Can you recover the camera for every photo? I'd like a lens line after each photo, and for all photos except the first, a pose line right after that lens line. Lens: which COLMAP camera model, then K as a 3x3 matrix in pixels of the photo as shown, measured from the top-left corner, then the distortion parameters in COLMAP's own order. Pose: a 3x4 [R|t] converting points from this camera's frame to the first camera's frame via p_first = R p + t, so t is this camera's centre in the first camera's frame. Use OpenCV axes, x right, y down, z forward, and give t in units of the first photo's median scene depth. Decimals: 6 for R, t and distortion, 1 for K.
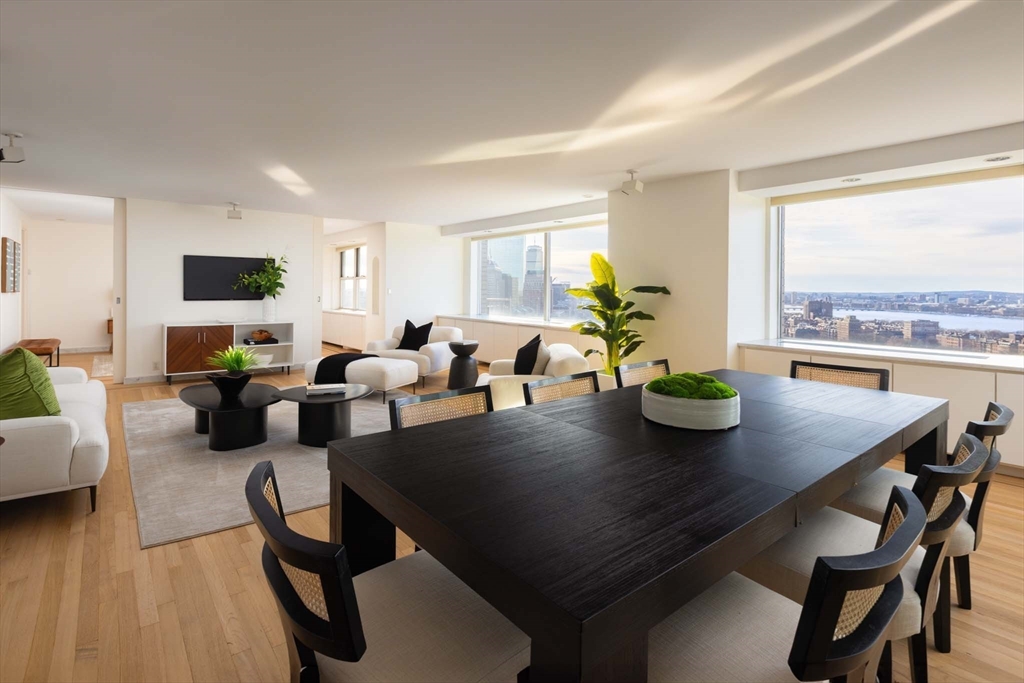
lens RADIAL K [[494.6, 0, 515.9], [0, 494.6, 293.3], [0, 0, 1]] dist [0.016788, -0.000015]
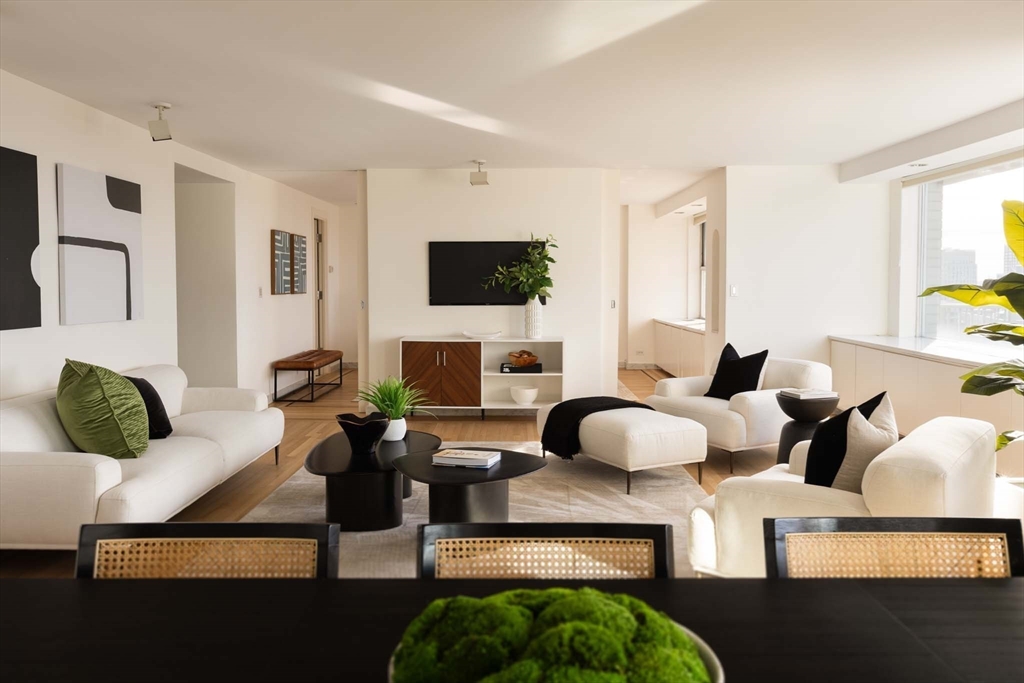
lens RADIAL K [[813.7, 0, 538.0], [0, 813.7, 322.2], [0, 0, 1]] dist [-0.000524, -0.005508]
pose [[0.786024, 0.020332, -0.617862, 0.173494], [0.003554, 0.999294, 0.037405, -0.004333], [0.618186, -0.031598, 0.785397, 0.173373]]
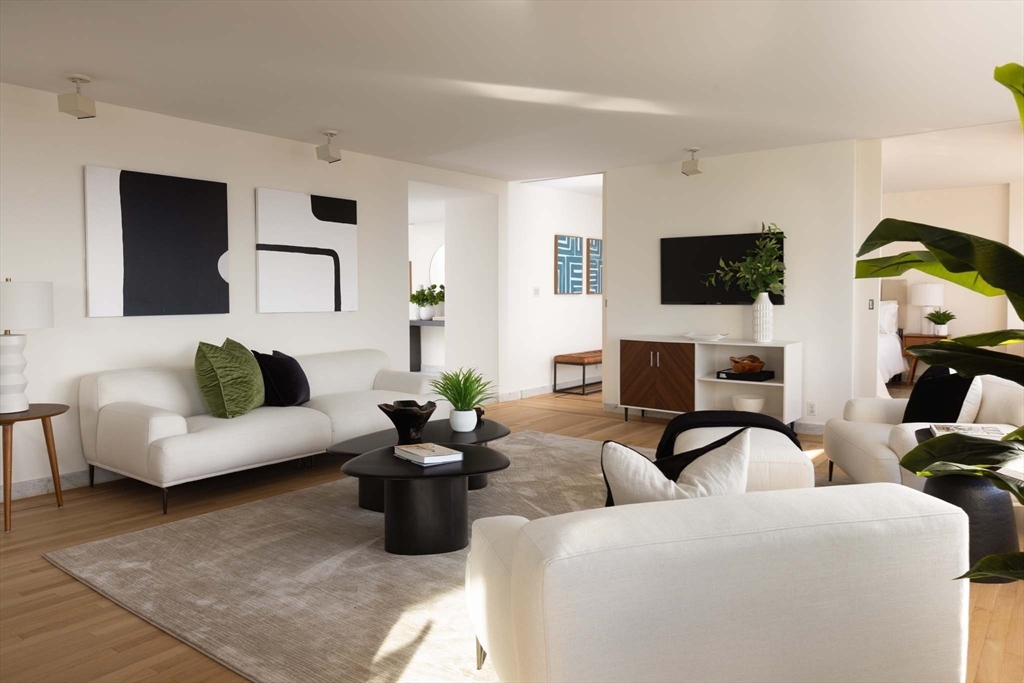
lens RADIAL K [[759.1, 0, 510.6], [0, 759.1, 319.4], [0, 0, 1]] dist [0.001221, -0.002225]
pose [[0.233331, 0.024275, -0.972094, 0.301296], [0.000799, 0.999683, 0.025155, 0.008608], [0.972397, -0.006646, 0.233238, 0.536005]]
